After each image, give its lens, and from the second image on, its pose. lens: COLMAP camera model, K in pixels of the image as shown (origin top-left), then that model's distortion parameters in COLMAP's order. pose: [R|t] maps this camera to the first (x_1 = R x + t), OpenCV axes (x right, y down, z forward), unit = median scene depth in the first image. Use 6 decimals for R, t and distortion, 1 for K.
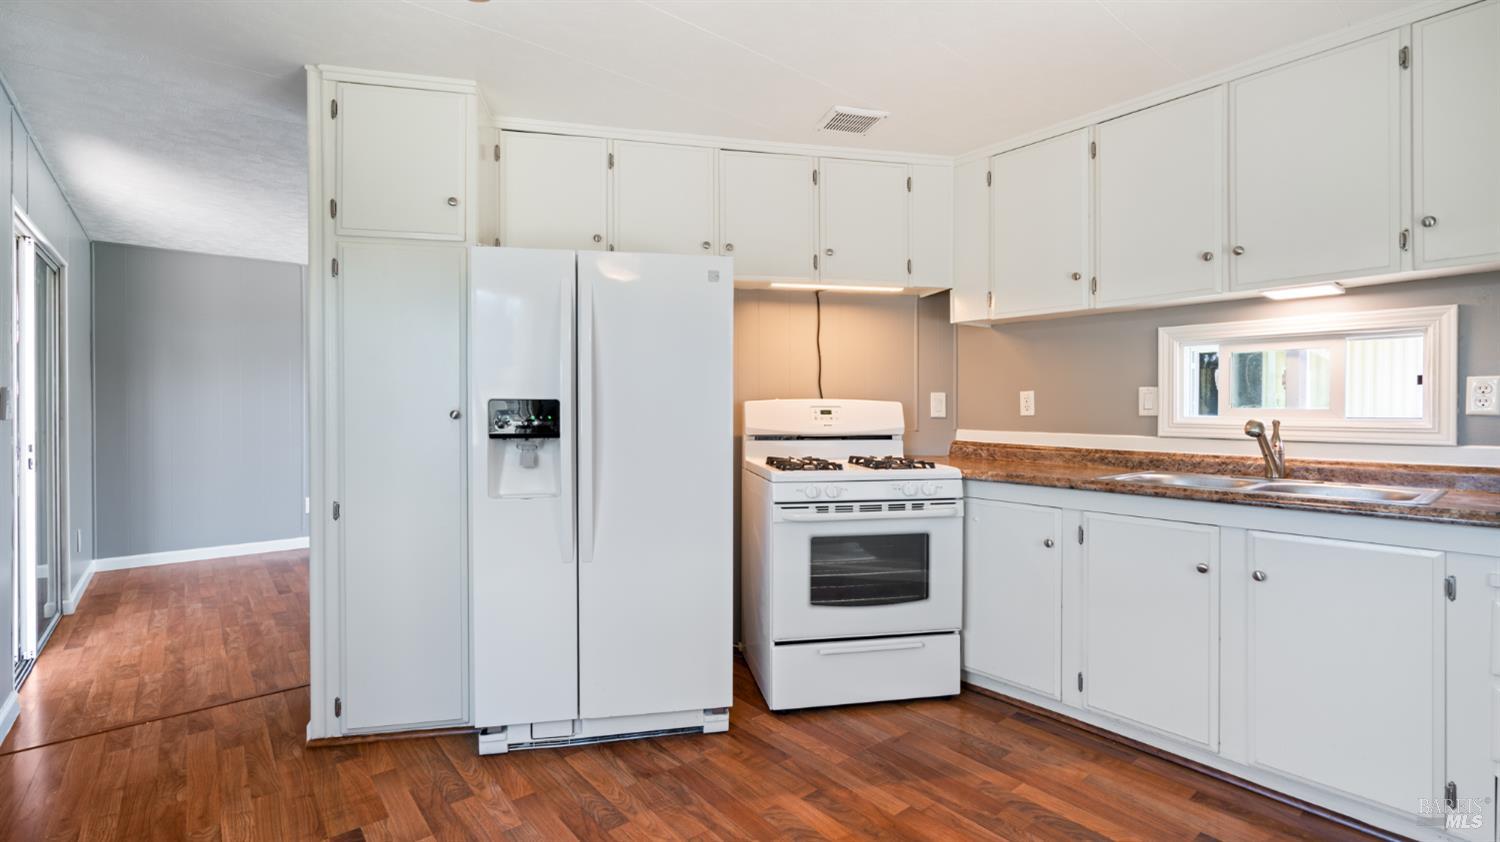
lens RADIAL K [[678.2, 0, 763.3], [0, 678.2, 415.0], [0, 0, 1]] dist [-0.007681, 0.001985]
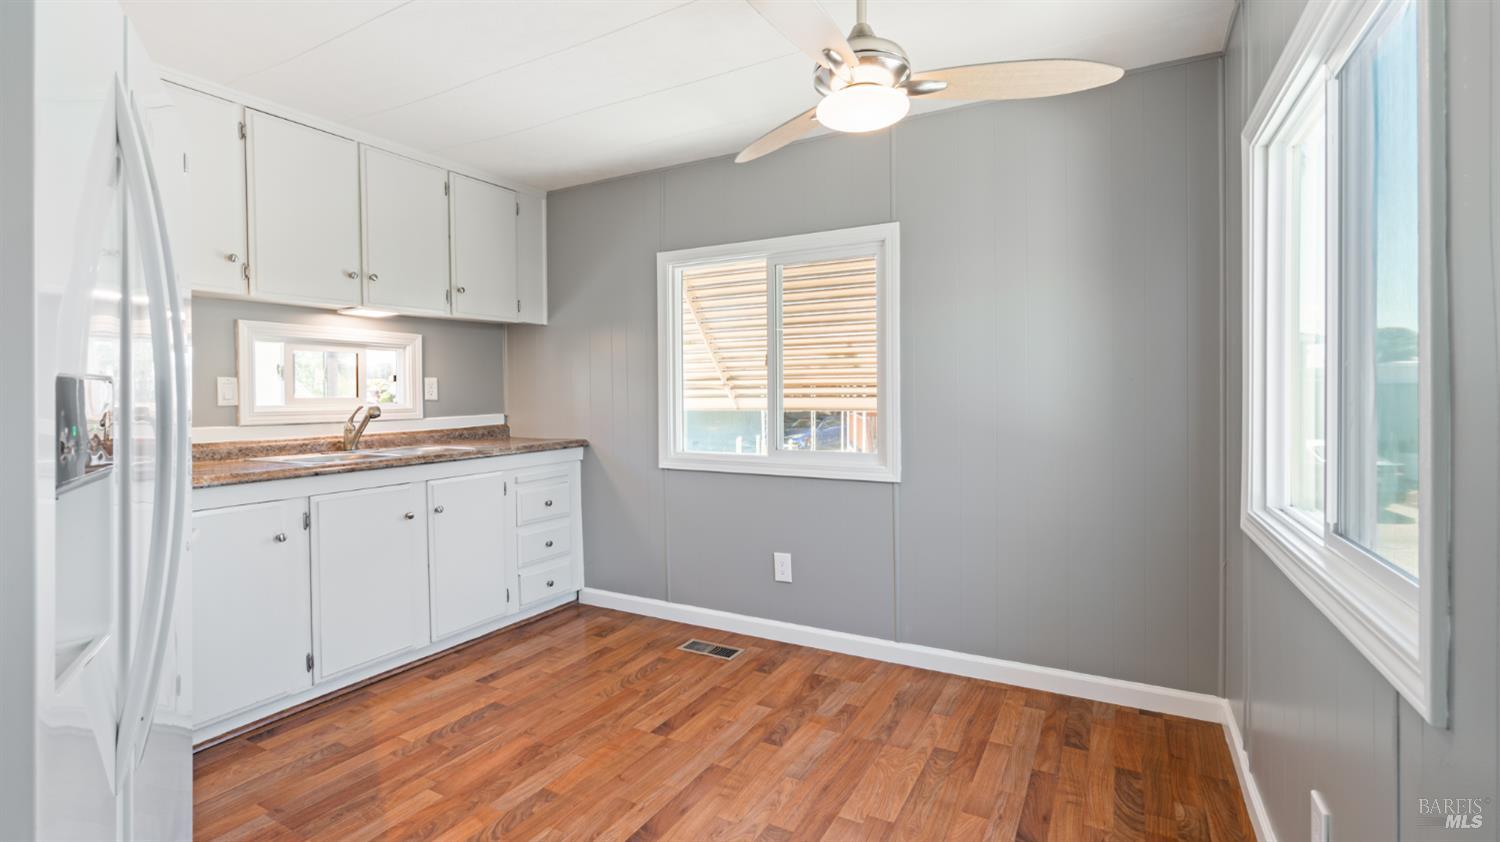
lens RADIAL K [[678.2, 0, 736.9], [0, 678.2, 407.8], [0, 0, 1]] dist [-0.007681, 0.001985]
pose [[-0.340724, -0.022200, 0.939901, -0.644602], [0.015677, 0.999448, 0.029290, -0.013940], [-0.940033, 0.024715, -0.340188, 0.650868]]
